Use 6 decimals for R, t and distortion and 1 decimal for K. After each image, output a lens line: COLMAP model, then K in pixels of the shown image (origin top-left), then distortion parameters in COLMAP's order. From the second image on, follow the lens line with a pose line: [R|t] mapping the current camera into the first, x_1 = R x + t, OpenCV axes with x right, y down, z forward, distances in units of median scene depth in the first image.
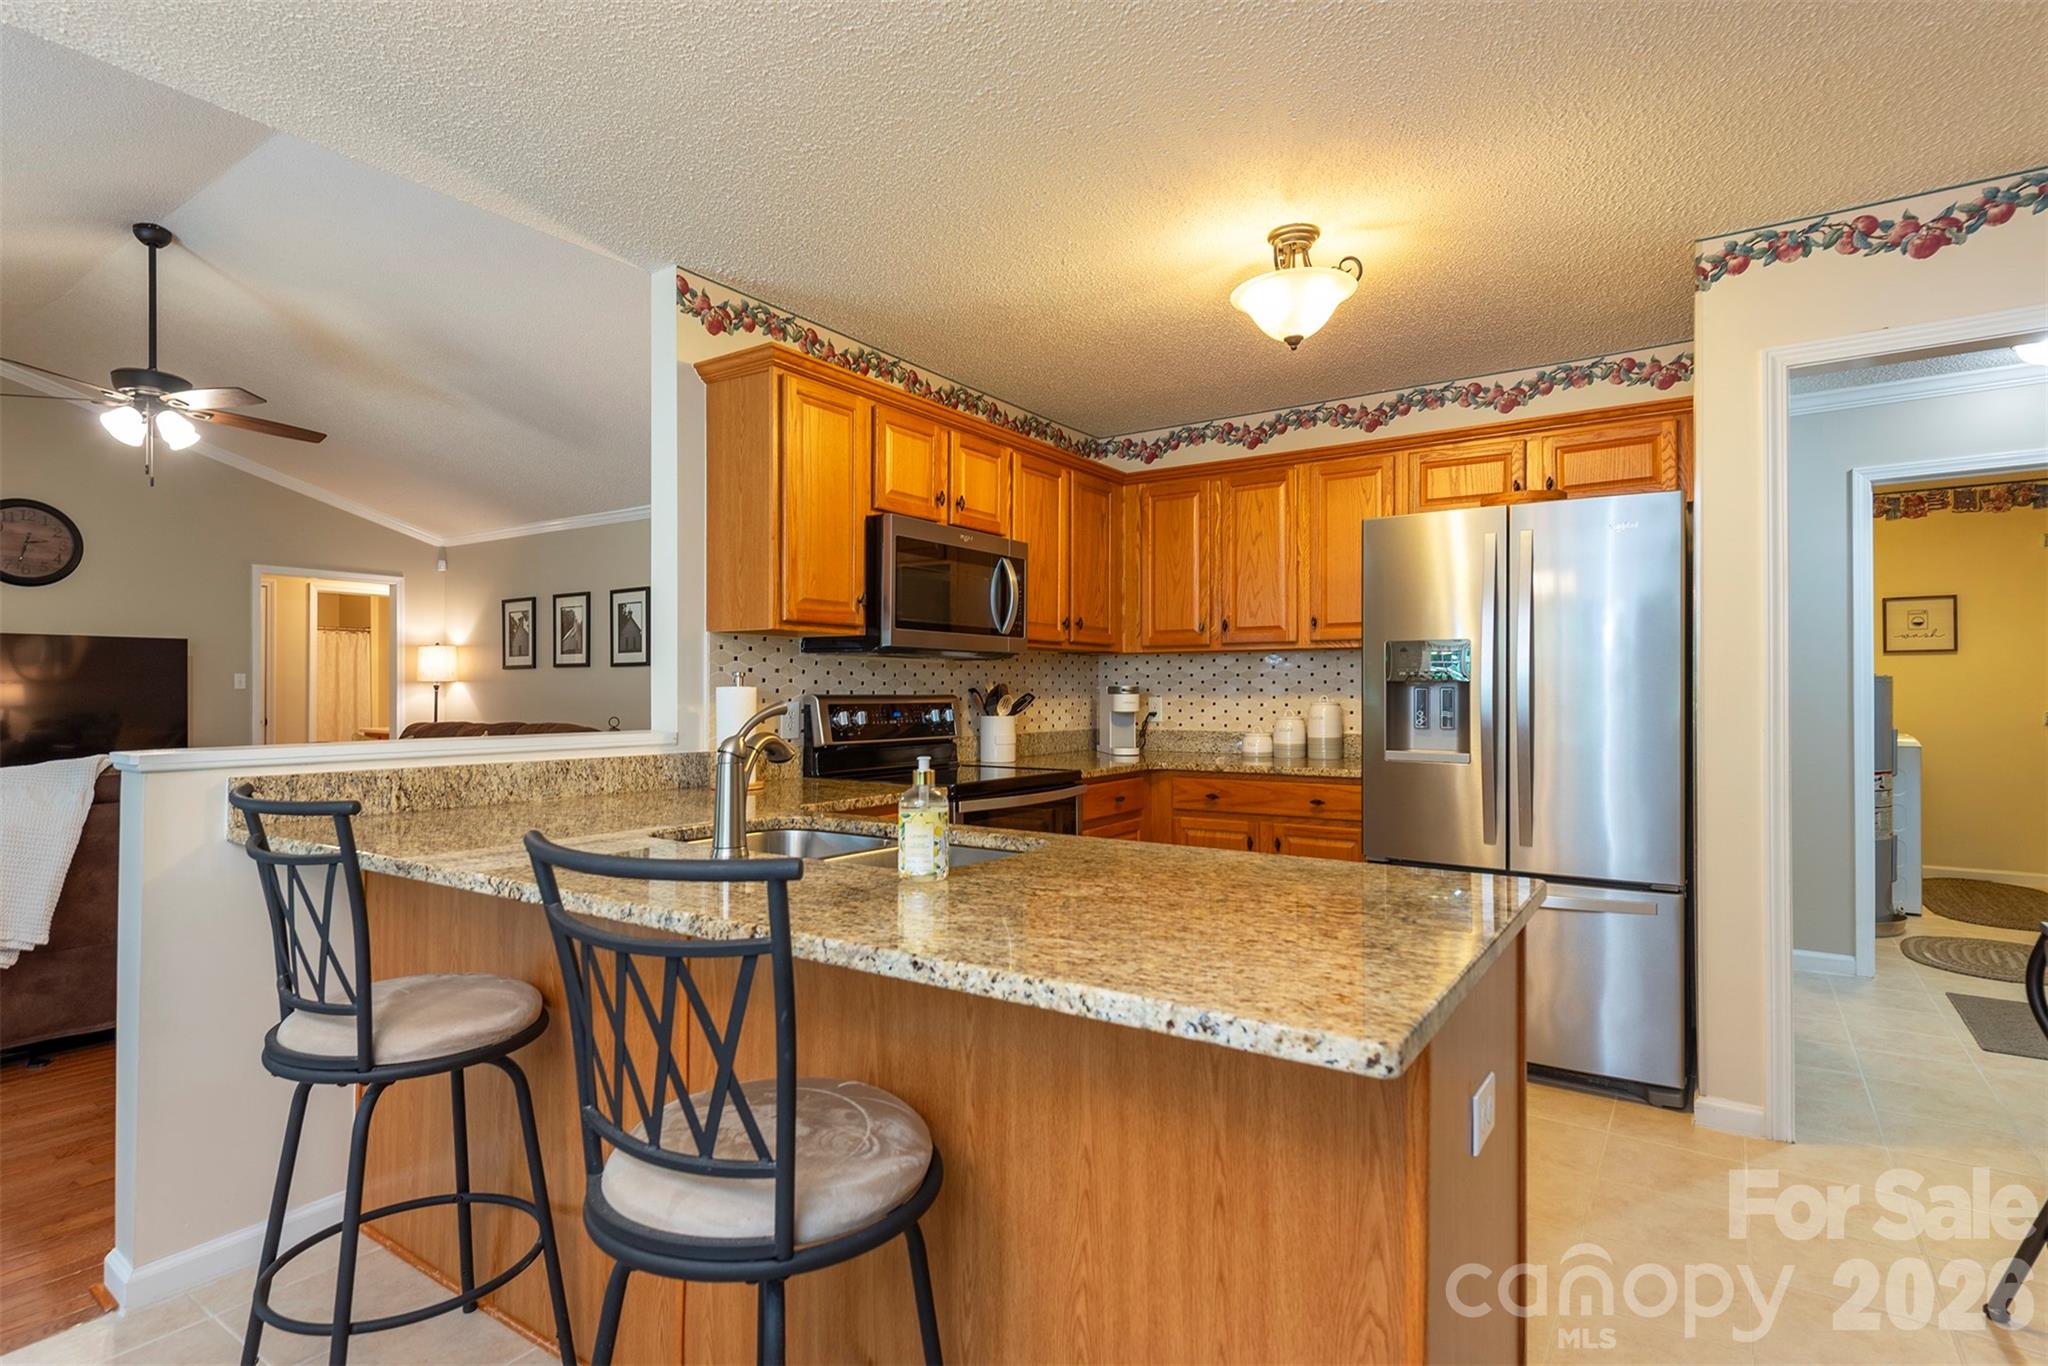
lens RADIAL K [[994.8, 0, 1011.1], [0, 994.8, 689.5], [0, 0, 1]] dist [0.008900, -0.001887]
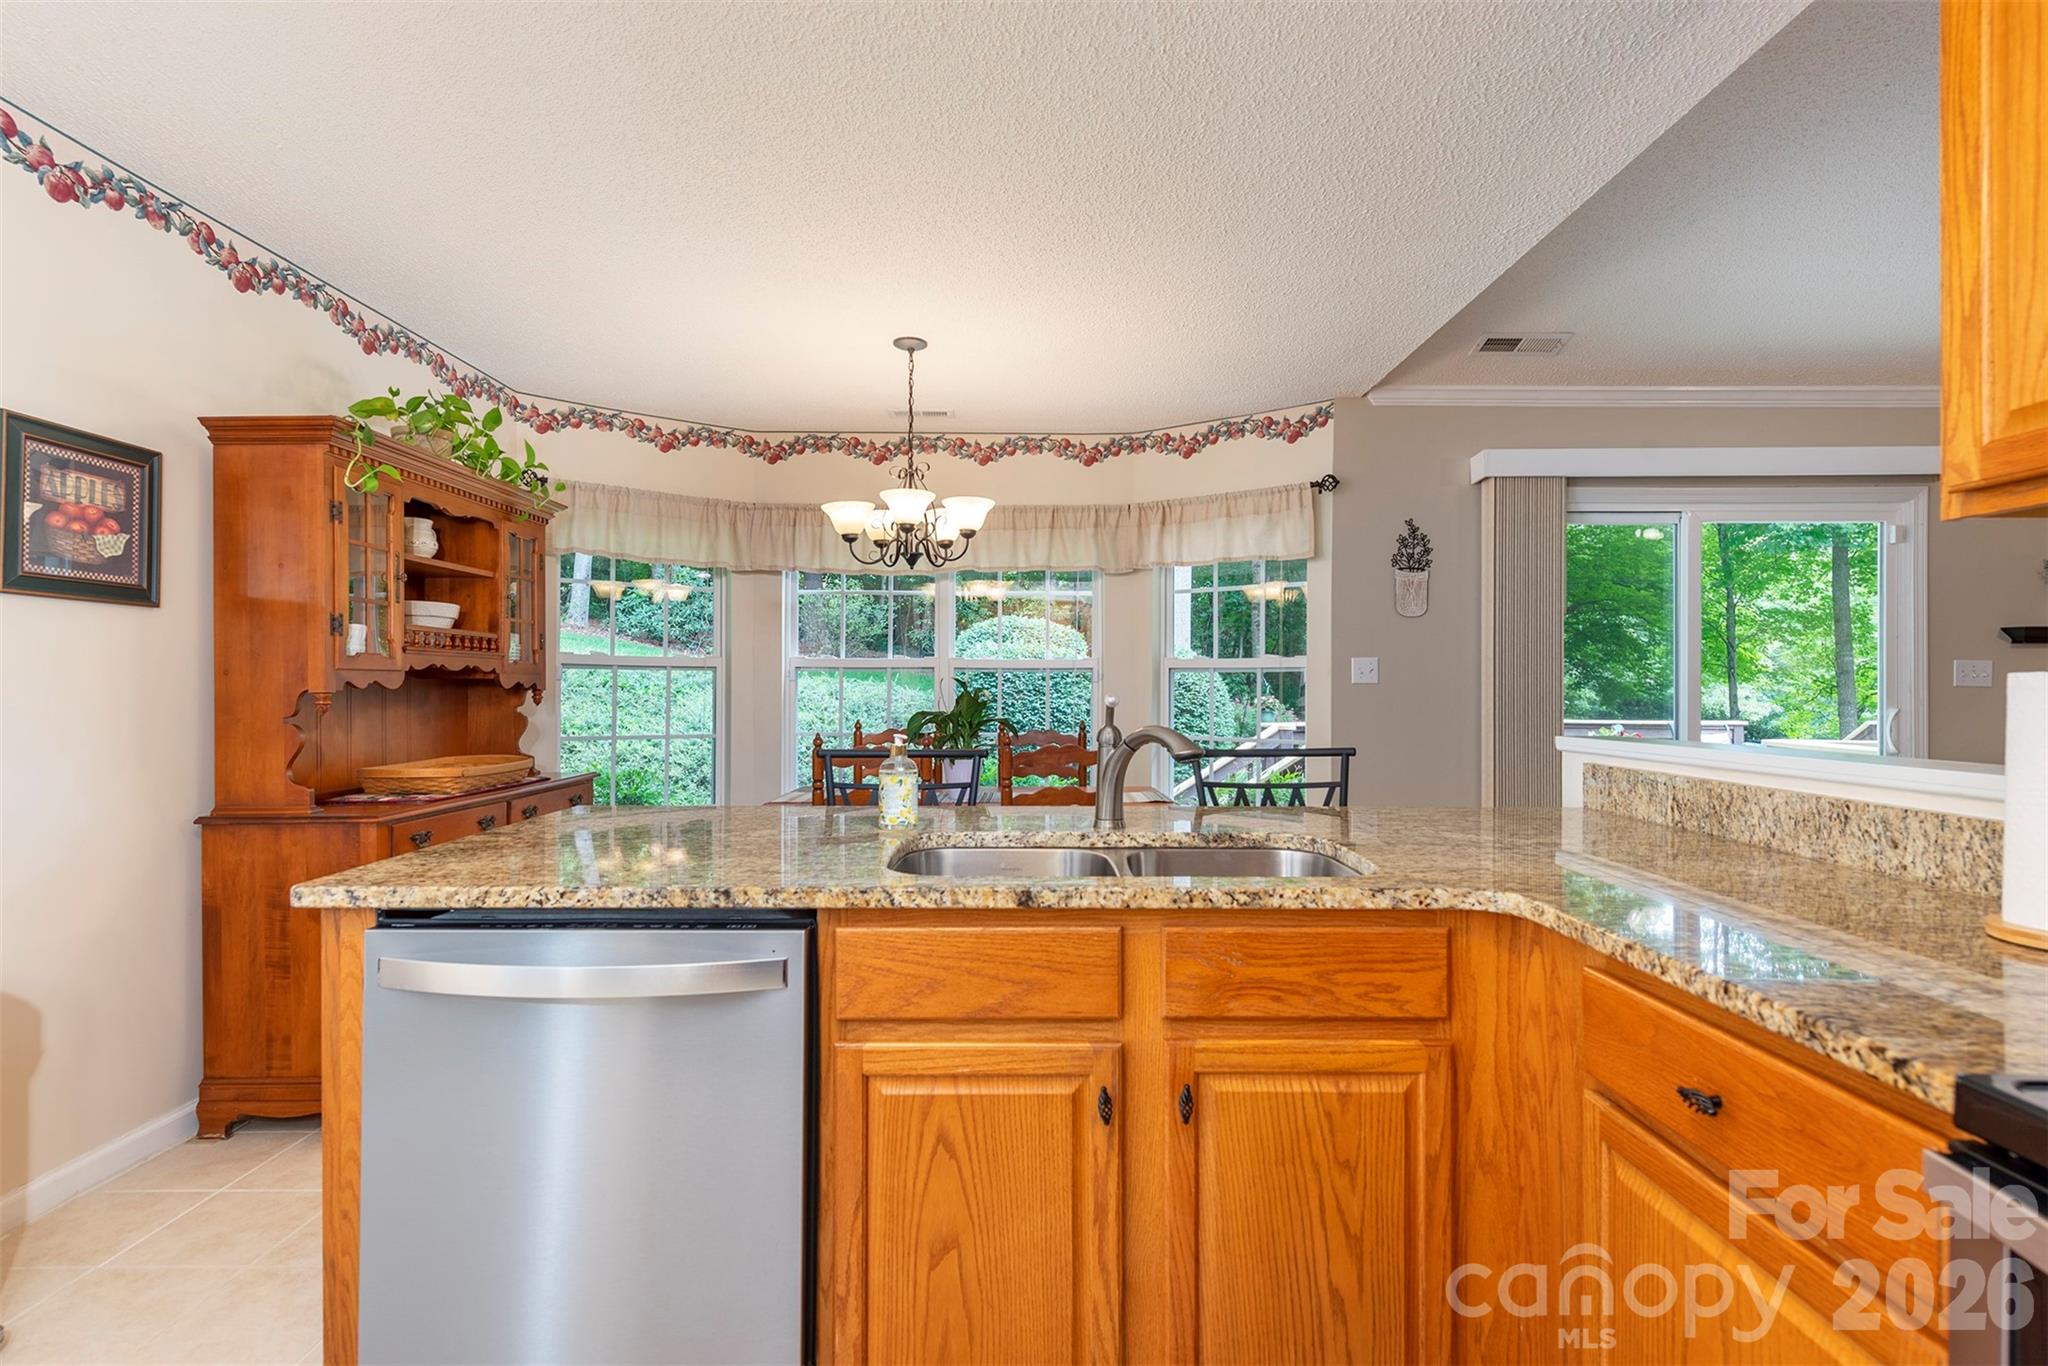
lens RADIAL K [[994.8, 0, 1025.2], [0, 994.8, 662.9], [0, 0, 1]] dist [0.008900, -0.001887]
pose [[-0.813896, -0.015058, -0.580816, 0.106062], [-0.002152, 0.999735, -0.022904, 0.000934], [0.581007, -0.017392, -0.813713, 0.422038]]
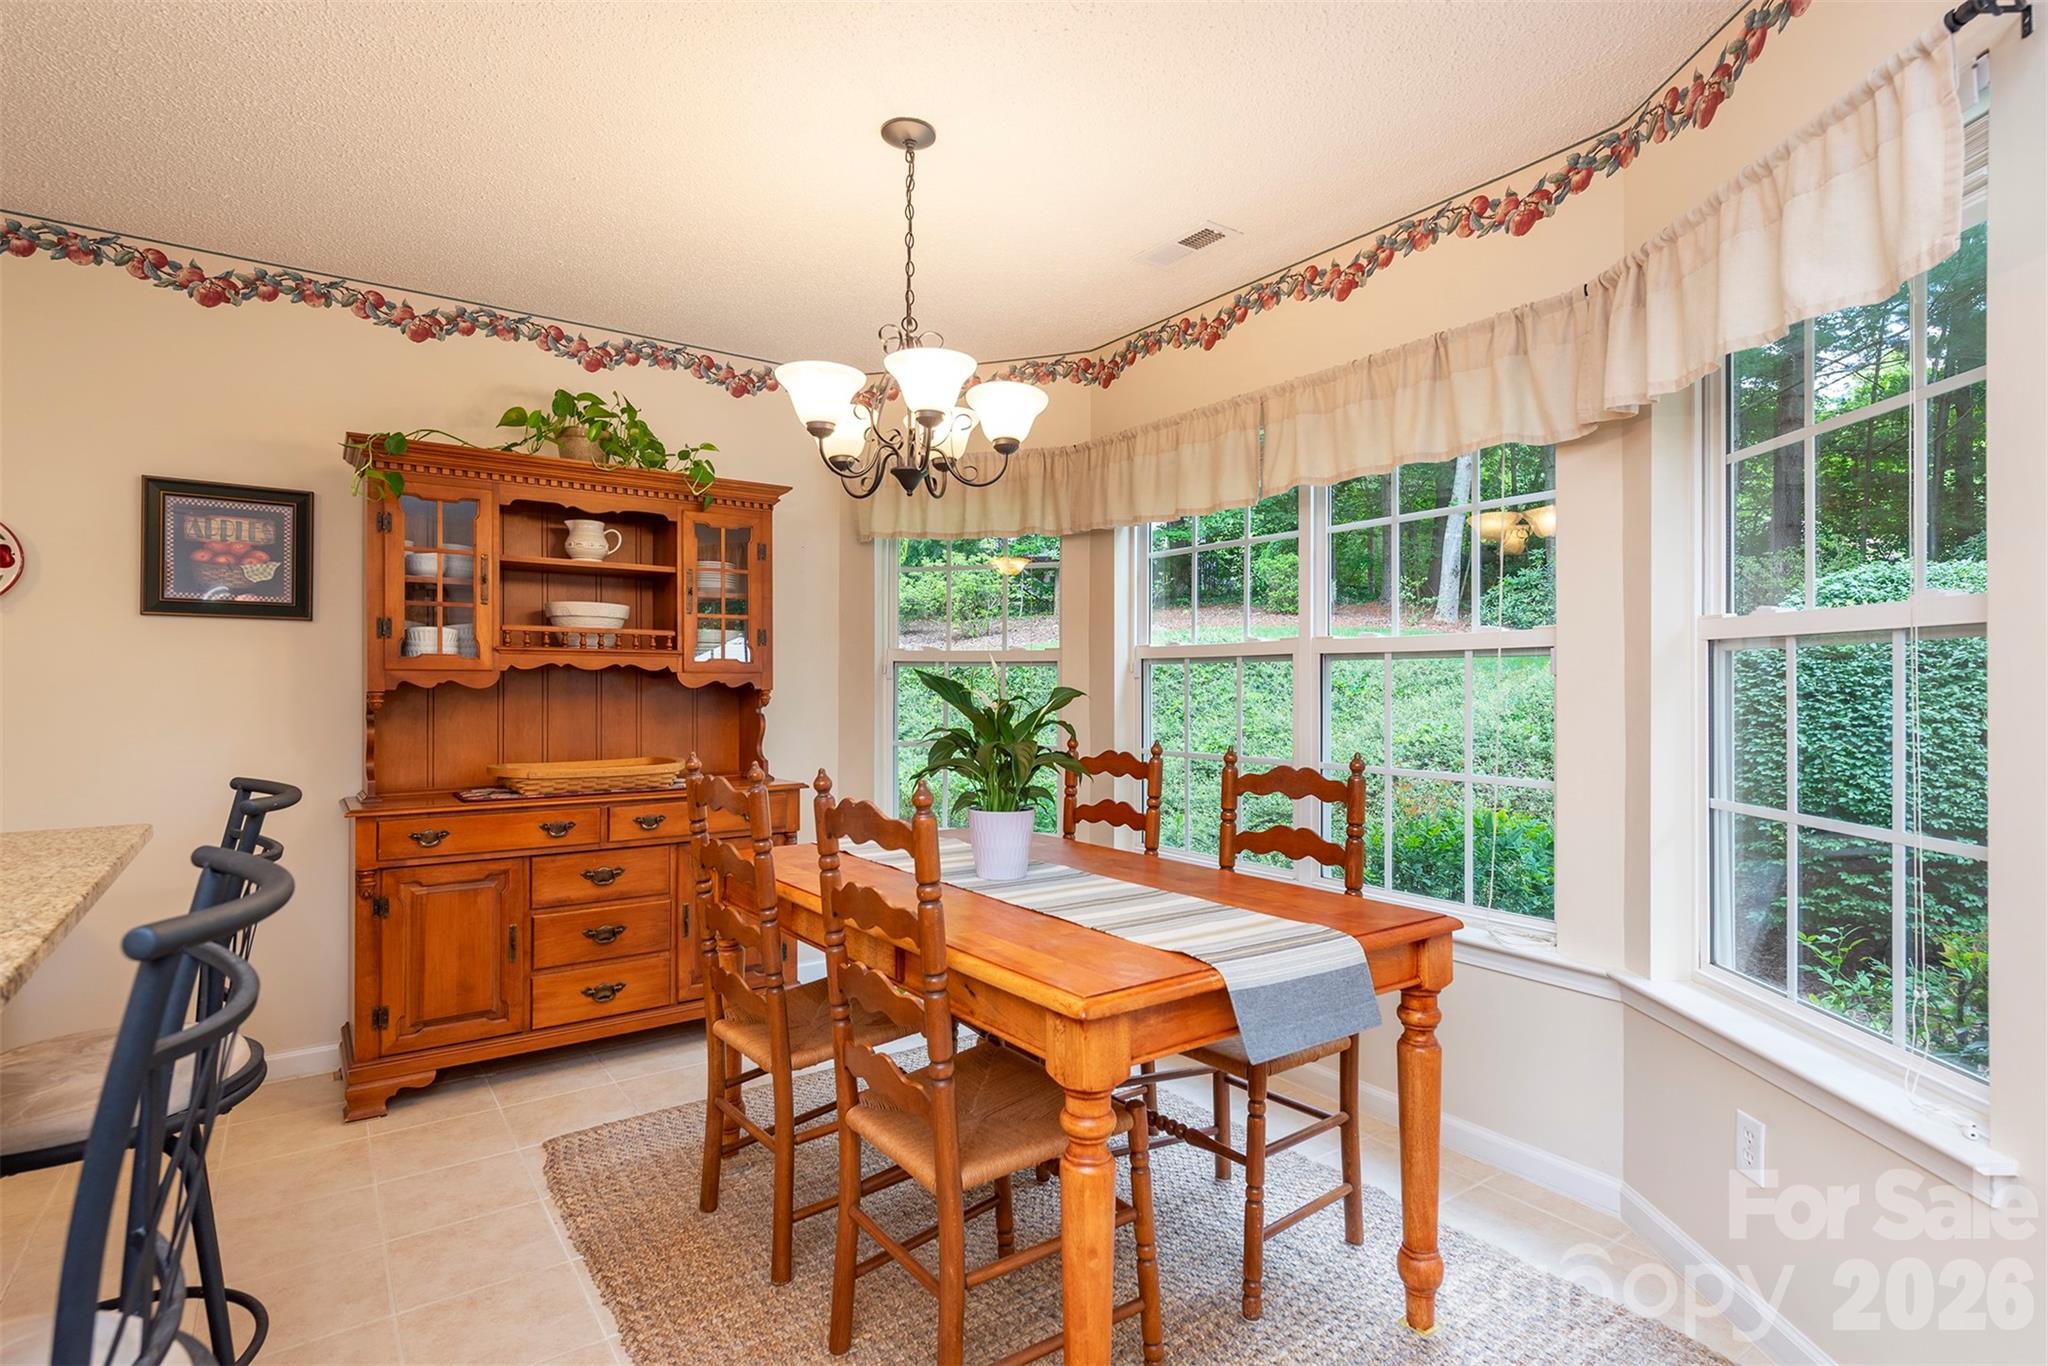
lens RADIAL K [[994.8, 0, 1021.8], [0, 994.8, 685.7], [0, 0, 1]] dist [0.008900, -0.001887]
pose [[-0.947413, 0.000599, 0.320013, -0.268536], [0.000416, 1.000000, -0.000642, 0.002202], [-0.320013, -0.000475, -0.947413, 0.266814]]
